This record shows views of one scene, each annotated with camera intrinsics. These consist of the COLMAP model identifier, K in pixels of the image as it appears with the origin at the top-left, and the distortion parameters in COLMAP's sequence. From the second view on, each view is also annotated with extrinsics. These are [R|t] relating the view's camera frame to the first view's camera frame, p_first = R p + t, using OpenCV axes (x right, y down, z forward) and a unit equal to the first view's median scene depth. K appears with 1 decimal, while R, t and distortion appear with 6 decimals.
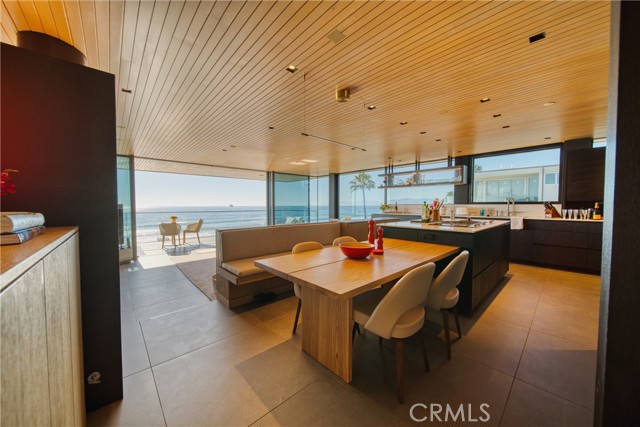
lens RADIAL K [[230.1, 0, 320.9], [0, 230.1, 214.2], [0, 0, 1]] dist [-0.002101, -0.000181]
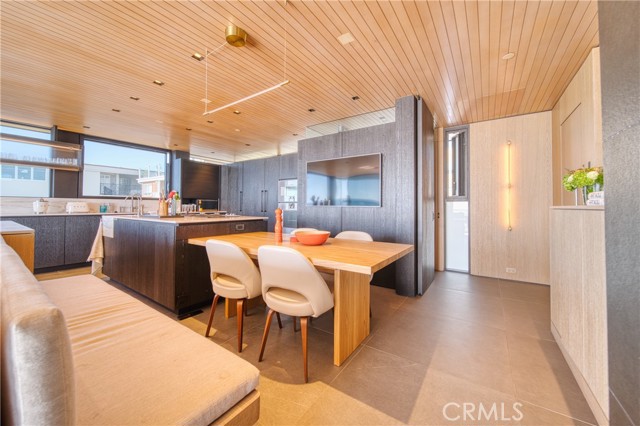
lens RADIAL K [[241.1, 0, 320.4], [0, 241.1, 204.3], [0, 0, 1]] dist [-0.000417, -0.000028]
pose [[-0.221527, 0.008795, 0.975115, -0.243143], [0.034359, 0.999409, -0.001208, 0.003306], [-0.974549, 0.033236, -0.221699, 0.332629]]
